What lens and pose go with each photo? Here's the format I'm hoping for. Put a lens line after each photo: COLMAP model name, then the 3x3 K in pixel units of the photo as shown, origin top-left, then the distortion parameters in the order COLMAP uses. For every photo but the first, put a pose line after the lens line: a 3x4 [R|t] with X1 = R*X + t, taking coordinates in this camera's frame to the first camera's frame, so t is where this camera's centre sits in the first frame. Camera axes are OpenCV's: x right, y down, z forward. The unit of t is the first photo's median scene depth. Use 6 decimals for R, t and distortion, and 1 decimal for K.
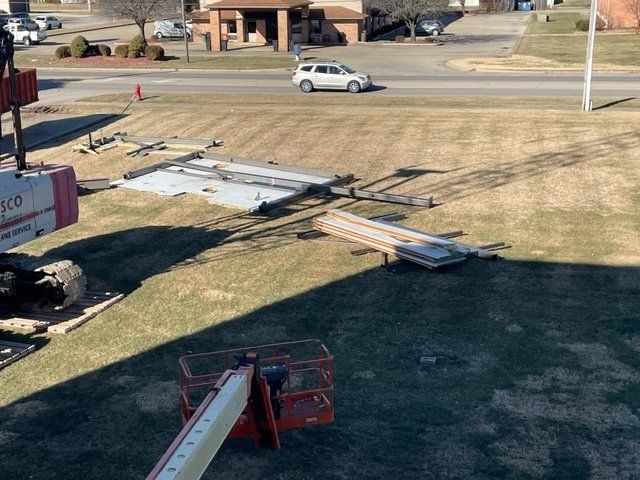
lens RADIAL K [[261.8, 0, 317.9], [0, 261.8, 241.9], [0, 0, 1]] dist [0.000219, 0.000103]
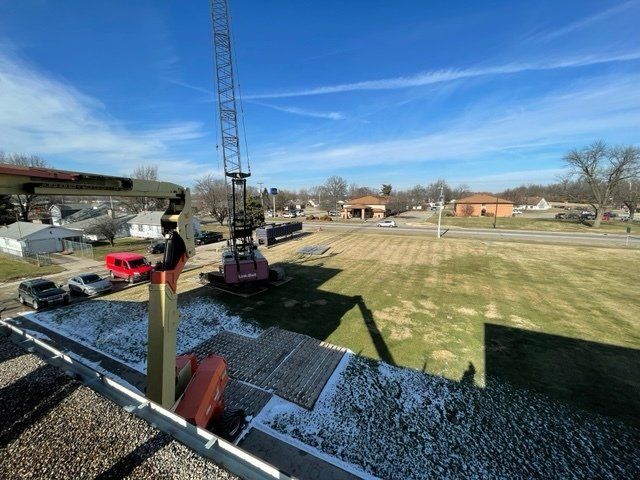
lens RADIAL K [[261.8, 0, 320.3], [0, 261.8, 239.8], [0, 0, 1]] dist [0.000219, 0.000103]
pose [[0.809581, 0.066350, -0.583246, 1.838597], [-0.358771, 0.842342, -0.402173, 1.302342], [0.464608, 0.534843, 0.705749, -1.861863]]
